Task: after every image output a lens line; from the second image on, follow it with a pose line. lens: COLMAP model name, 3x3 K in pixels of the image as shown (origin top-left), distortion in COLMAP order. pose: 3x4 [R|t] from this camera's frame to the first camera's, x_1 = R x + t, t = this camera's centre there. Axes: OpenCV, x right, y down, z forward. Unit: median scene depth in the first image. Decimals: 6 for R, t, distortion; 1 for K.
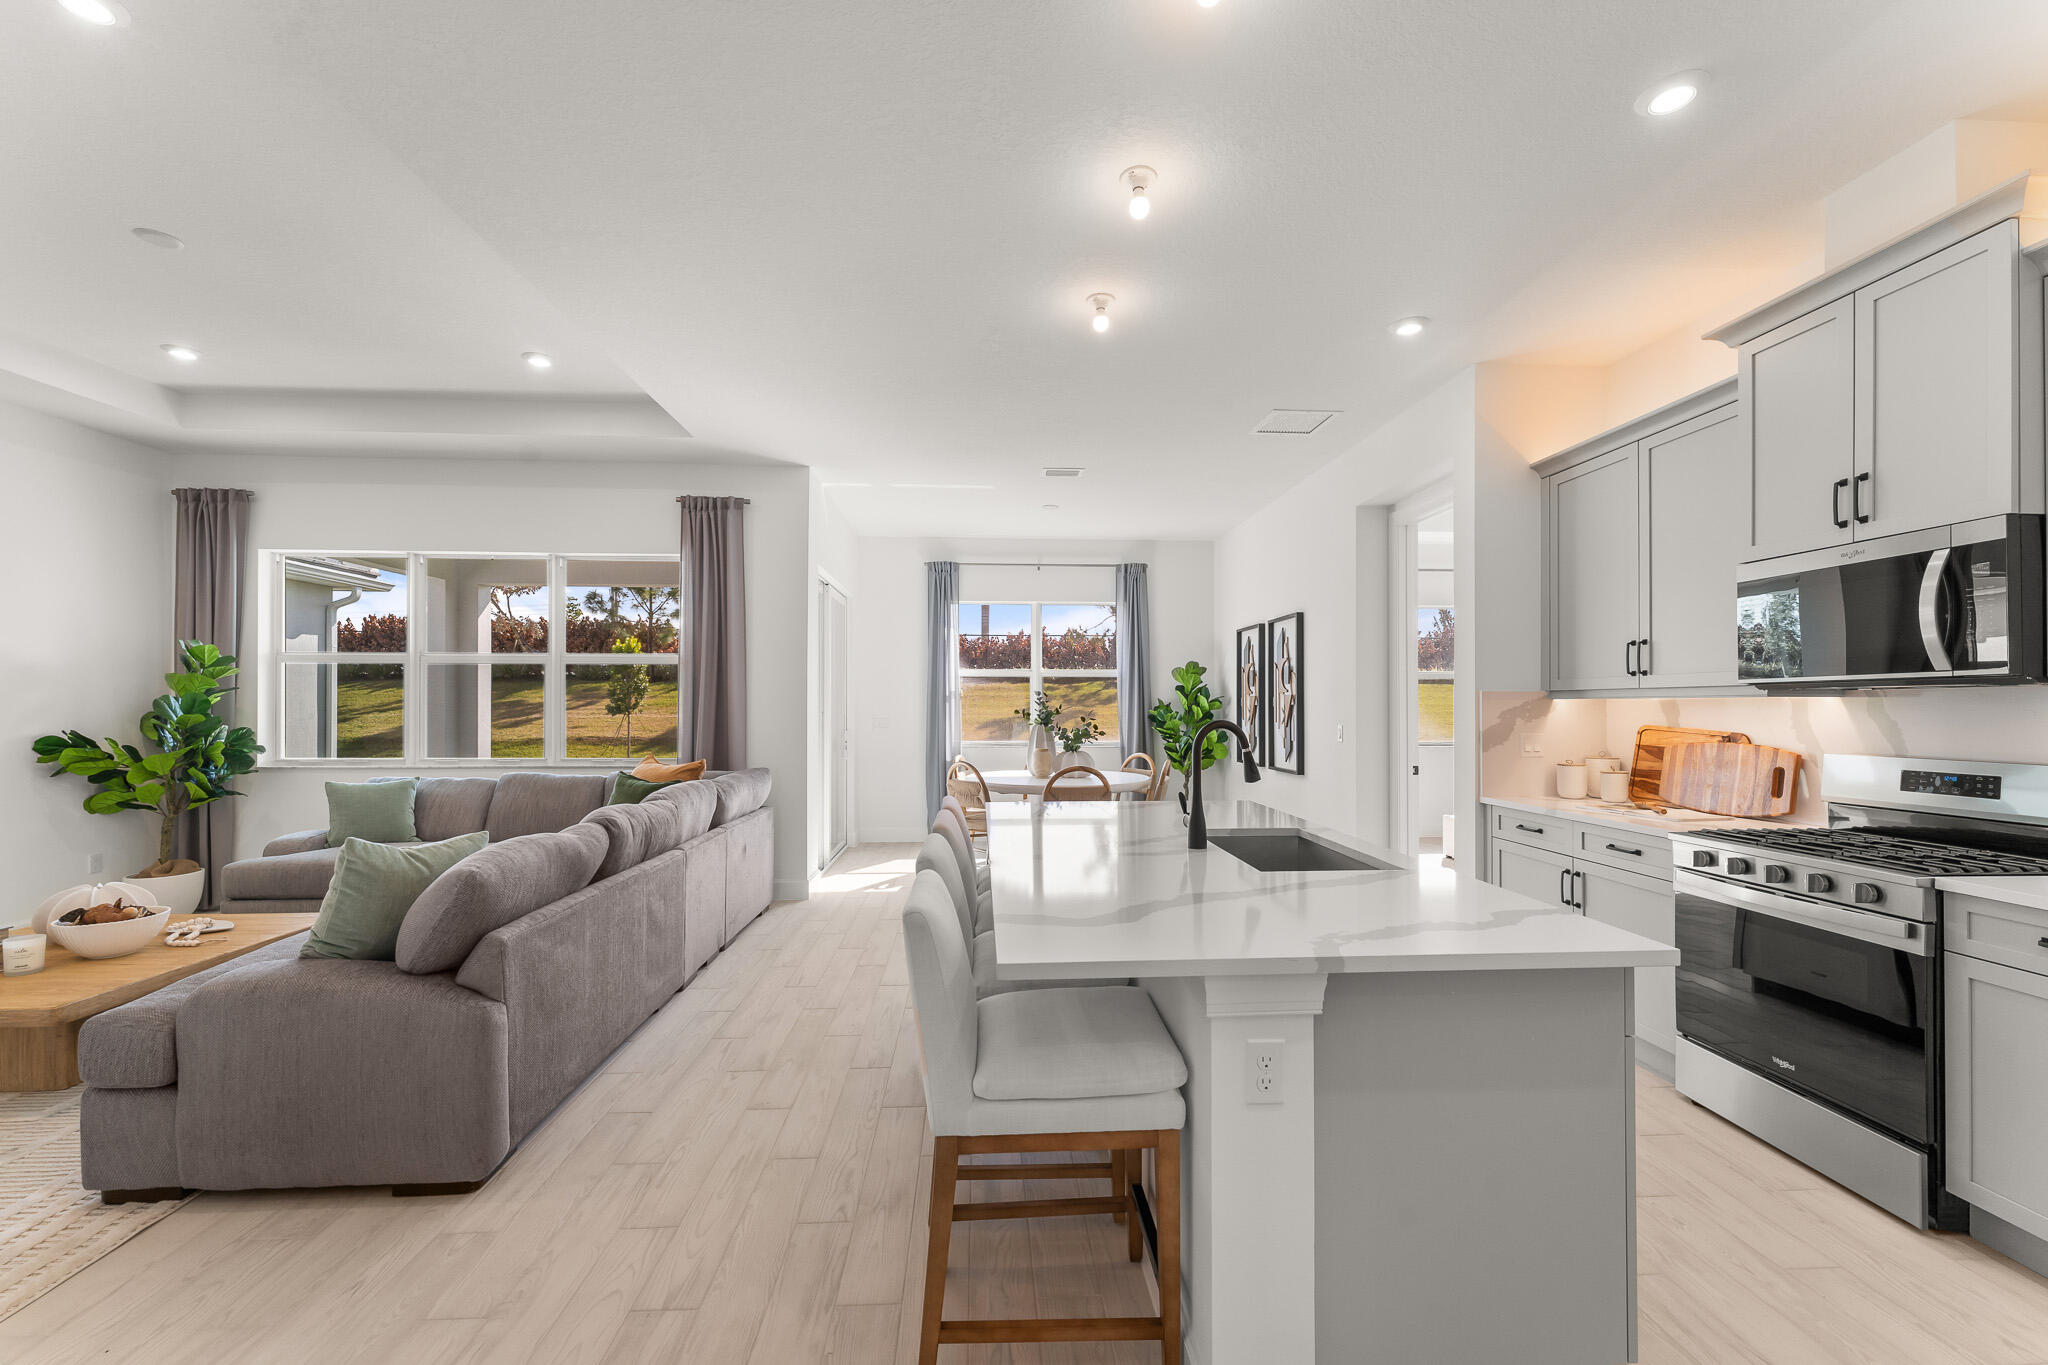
lens RADIAL K [[831.6, 0, 1028.6], [0, 831.6, 692.5], [0, 0, 1]] dist [-0.001586, 0.000530]
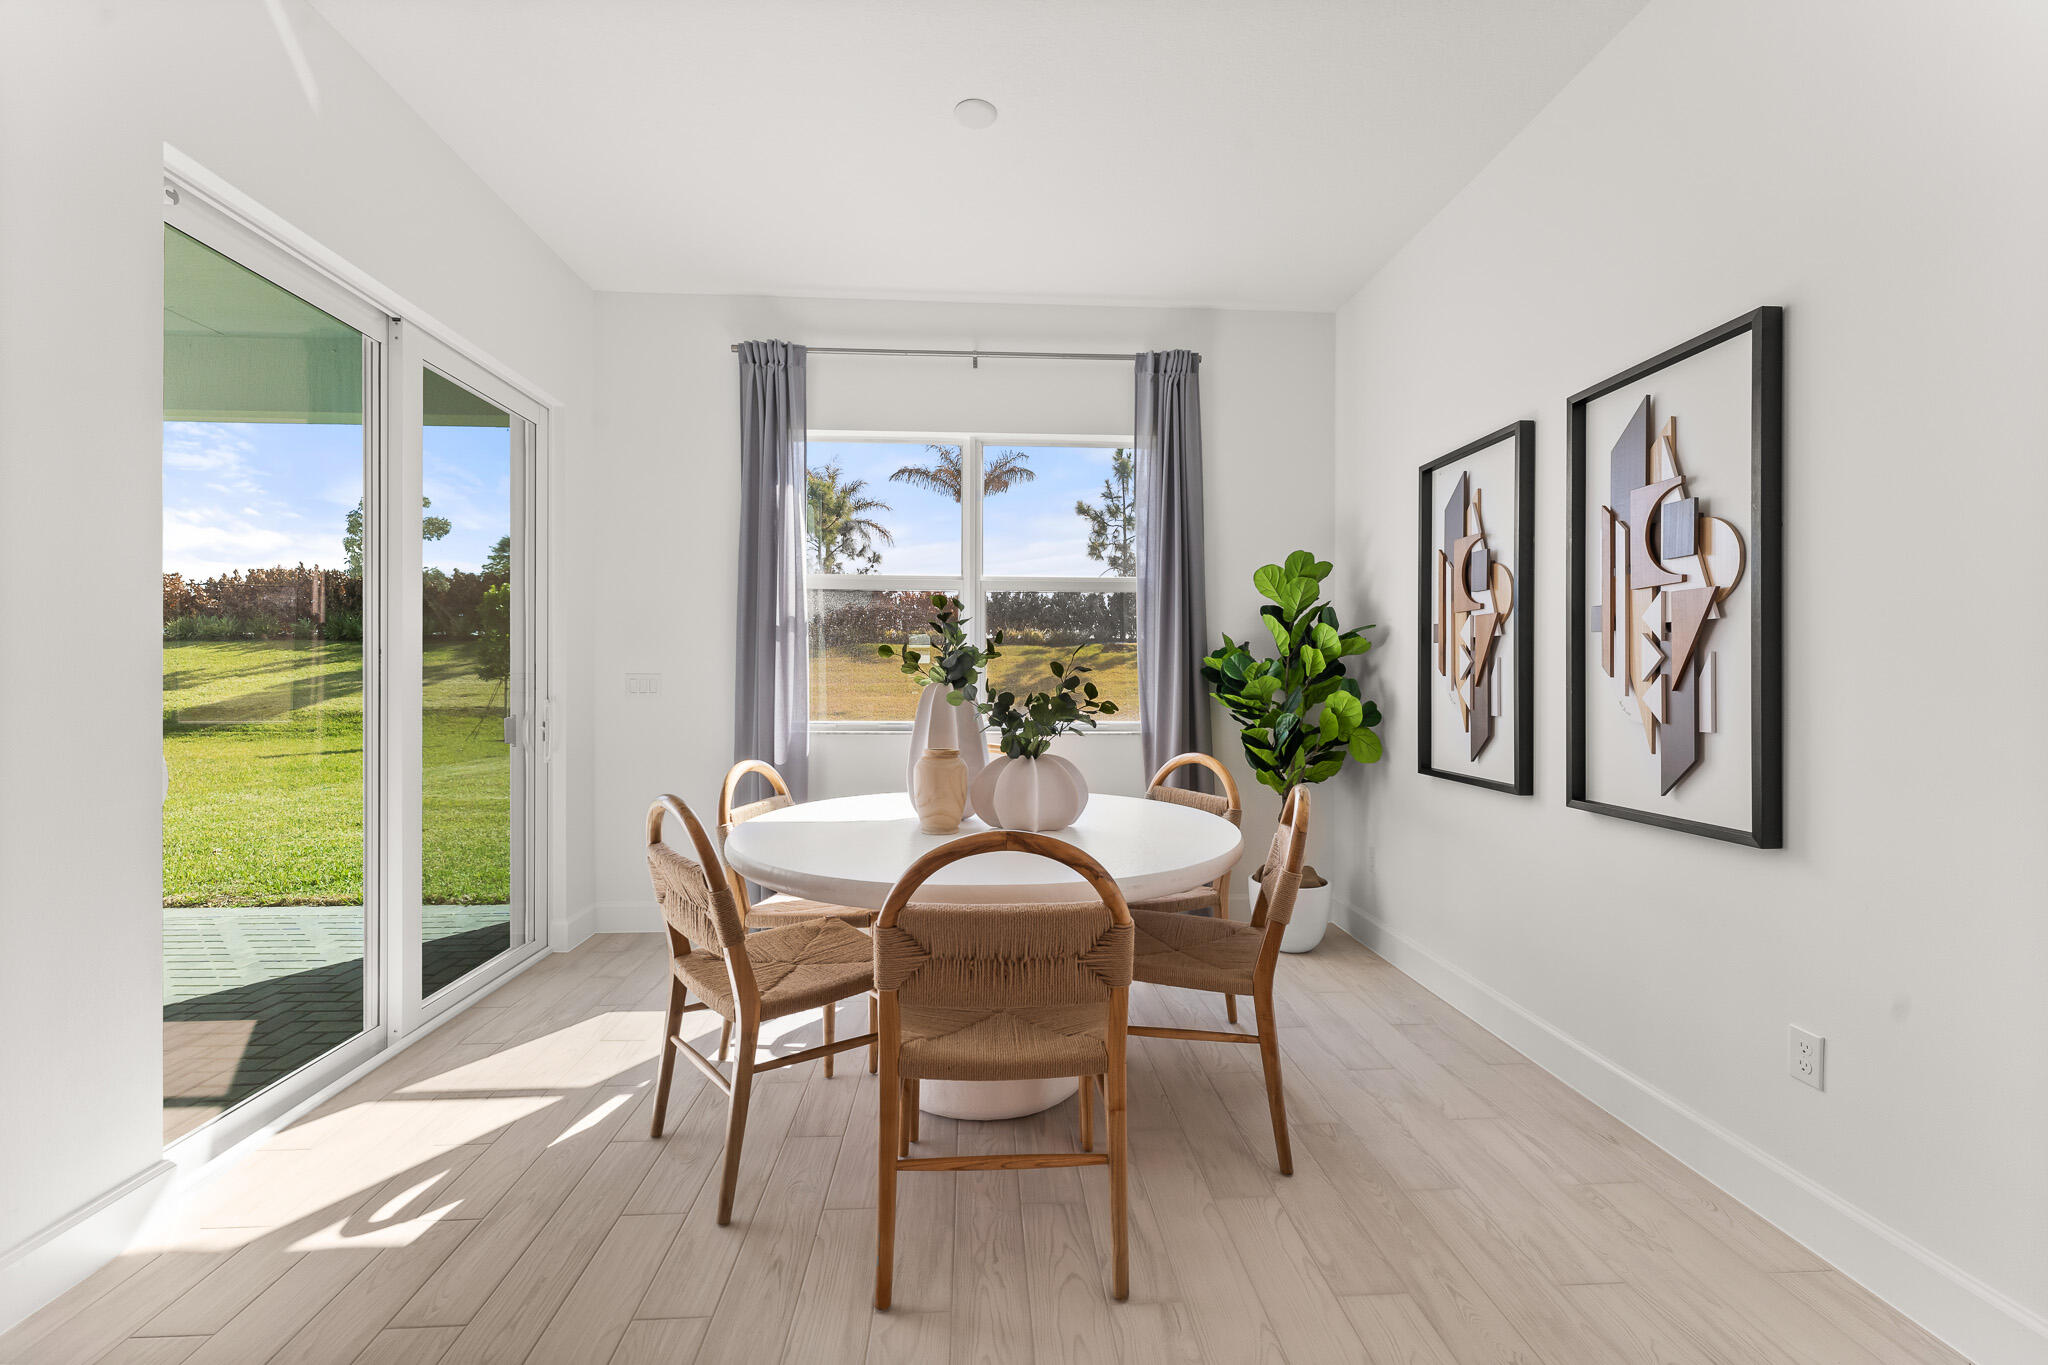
lens RADIAL K [[831.6, 0, 1046.1], [0, 831.6, 674.6], [0, 0, 1]] dist [-0.001586, 0.000530]
pose [[0.999701, 0.003771, 0.024173, 0.063387], [-0.004102, 0.999898, 0.013669, 0.036524], [-0.024119, -0.013764, 0.999614, 0.773267]]
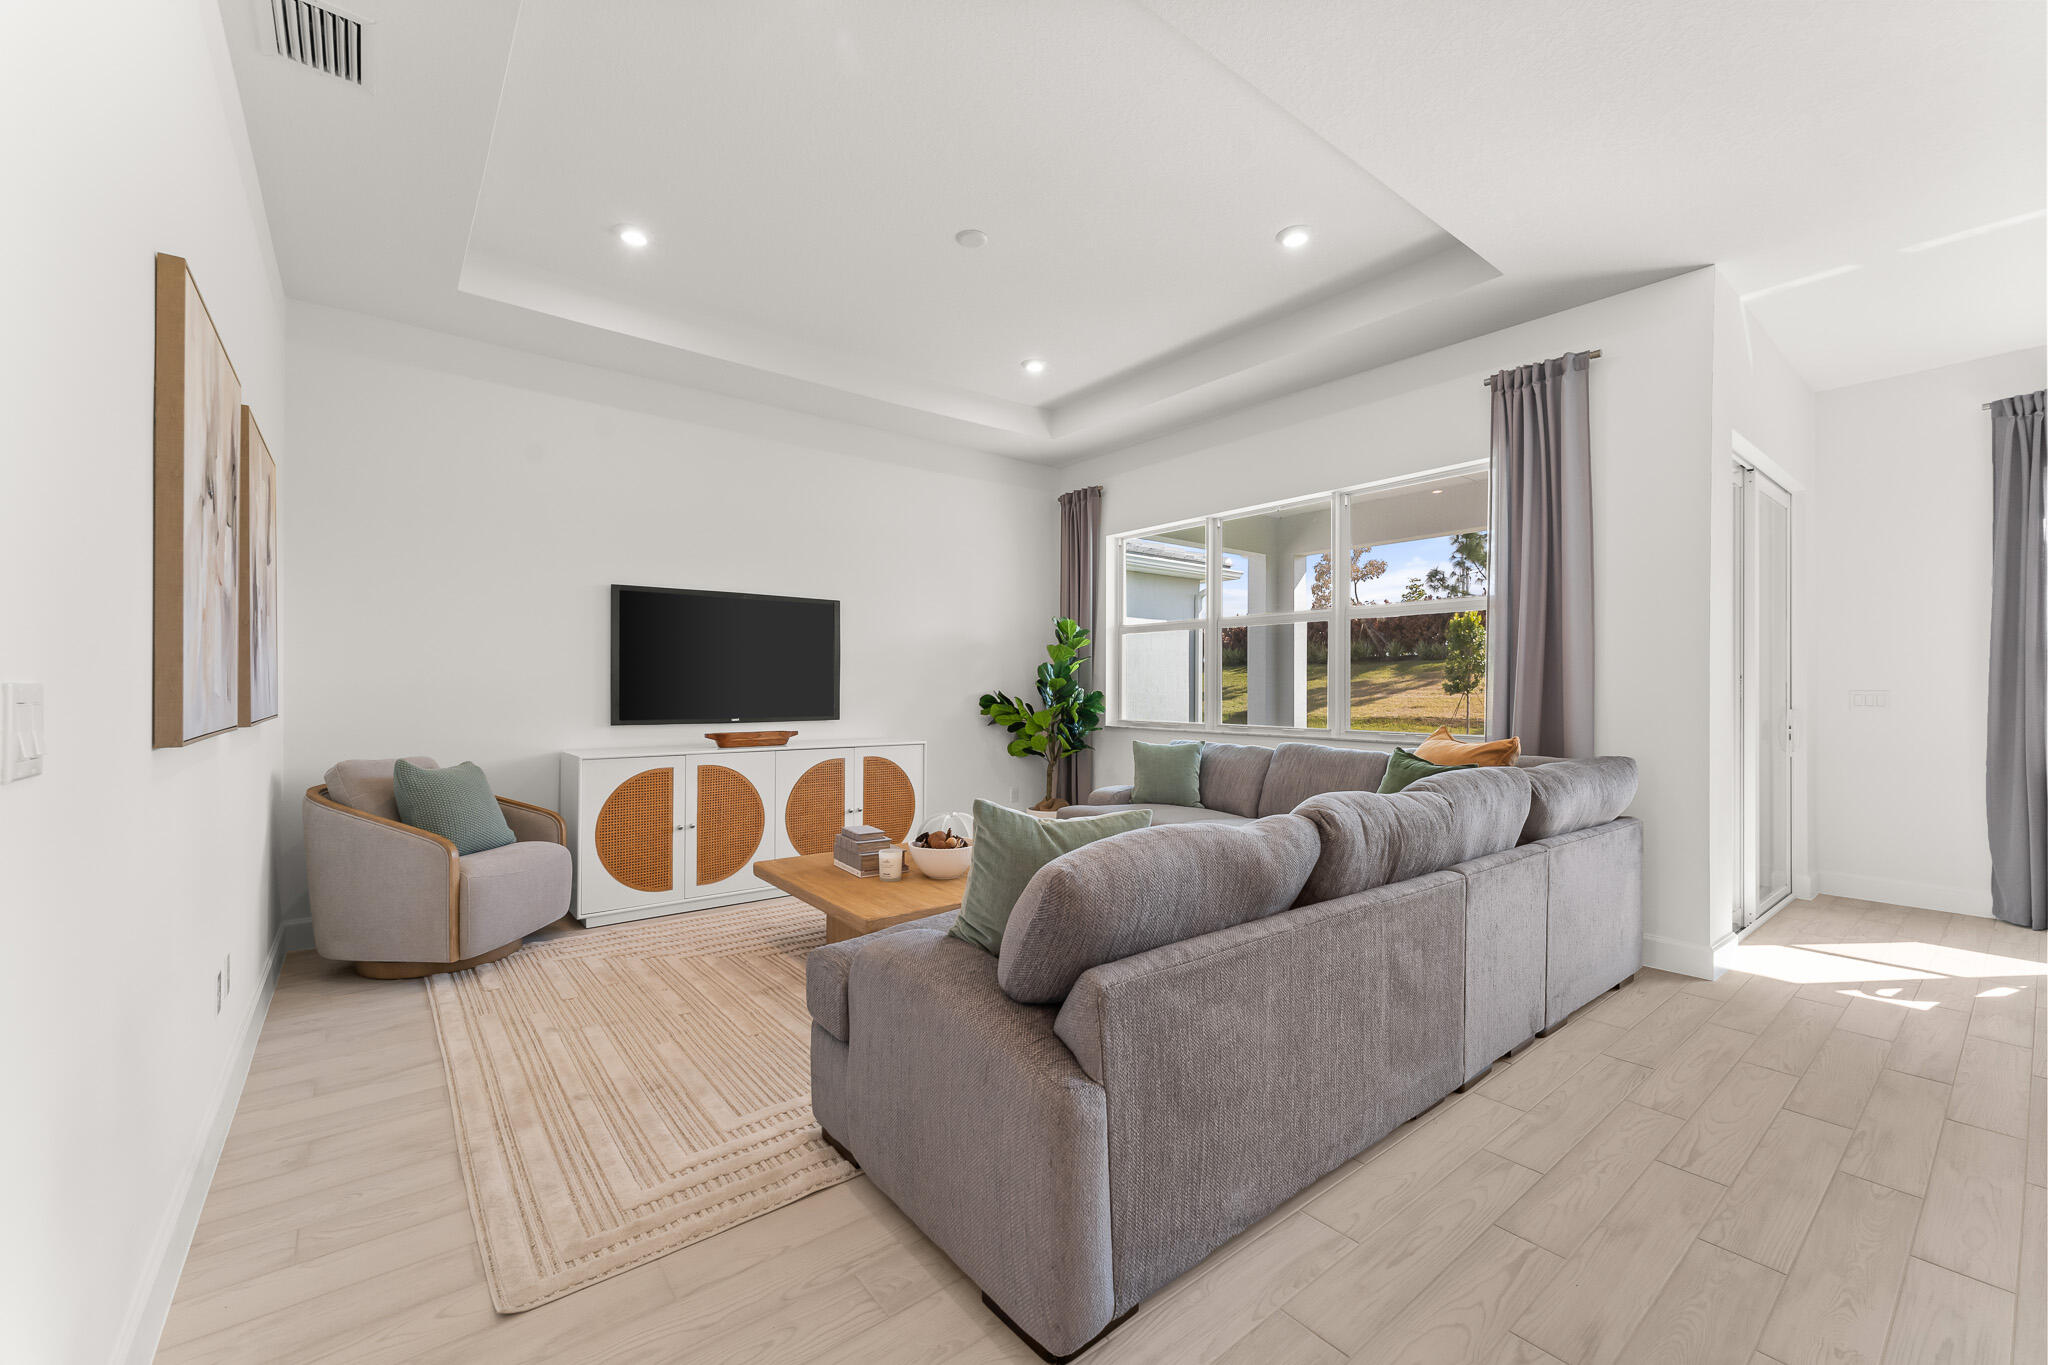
lens RADIAL K [[831.6, 0, 1014.8], [0, 831.6, 688.1], [0, 0, 1]] dist [-0.001586, 0.000530]
pose [[0.573990, 0.002047, -0.818860, -0.065178], [0.009478, 0.999913, 0.009143, 0.027389], [0.818808, -0.013009, 0.573921, 0.252926]]
